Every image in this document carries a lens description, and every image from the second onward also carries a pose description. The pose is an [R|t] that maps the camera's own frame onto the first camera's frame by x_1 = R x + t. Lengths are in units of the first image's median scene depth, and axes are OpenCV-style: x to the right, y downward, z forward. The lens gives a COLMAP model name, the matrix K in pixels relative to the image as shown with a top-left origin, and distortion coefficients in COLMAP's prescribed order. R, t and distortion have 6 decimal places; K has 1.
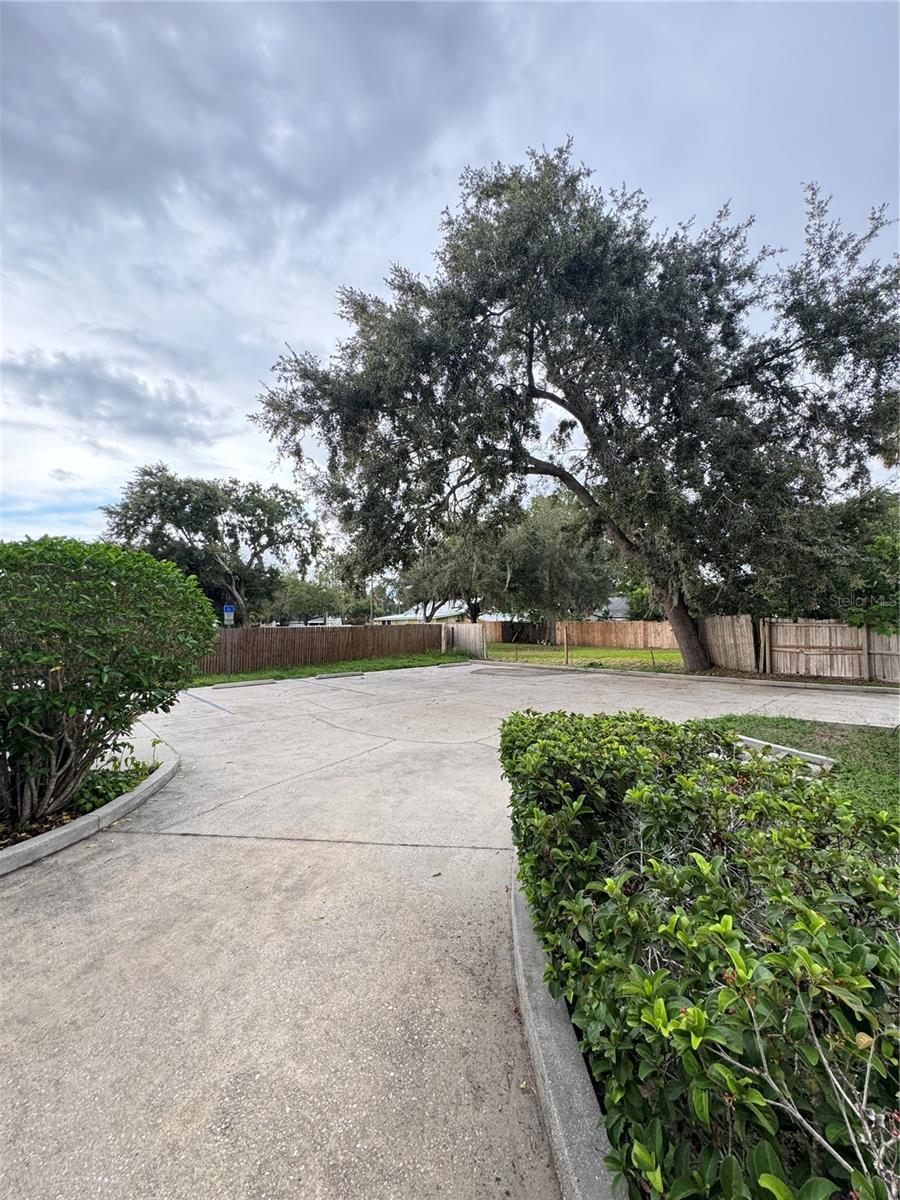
lens RADIAL K [[488.1, 0, 450.2], [0, 488.1, 593.9], [0, 0, 1]] dist [0.010222, -0.000305]
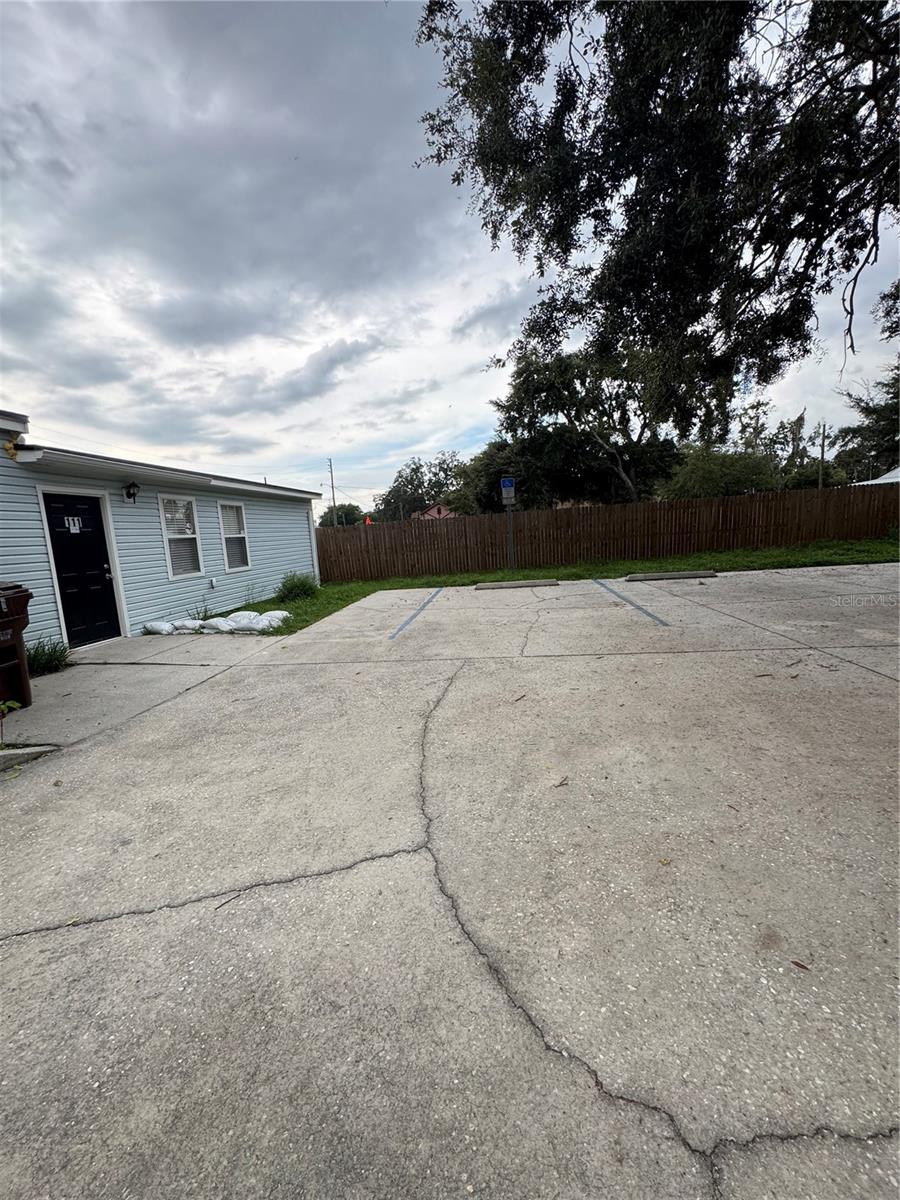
lens RADIAL K [[488.1, 0, 451.4], [0, 488.1, 588.7], [0, 0, 1]] dist [0.010222, -0.000305]
pose [[0.668218, 0.054448, -0.741971, 0.061283], [0.103417, 0.980837, 0.165115, 0.076729], [0.736743, -0.187065, 0.649782, 0.569903]]
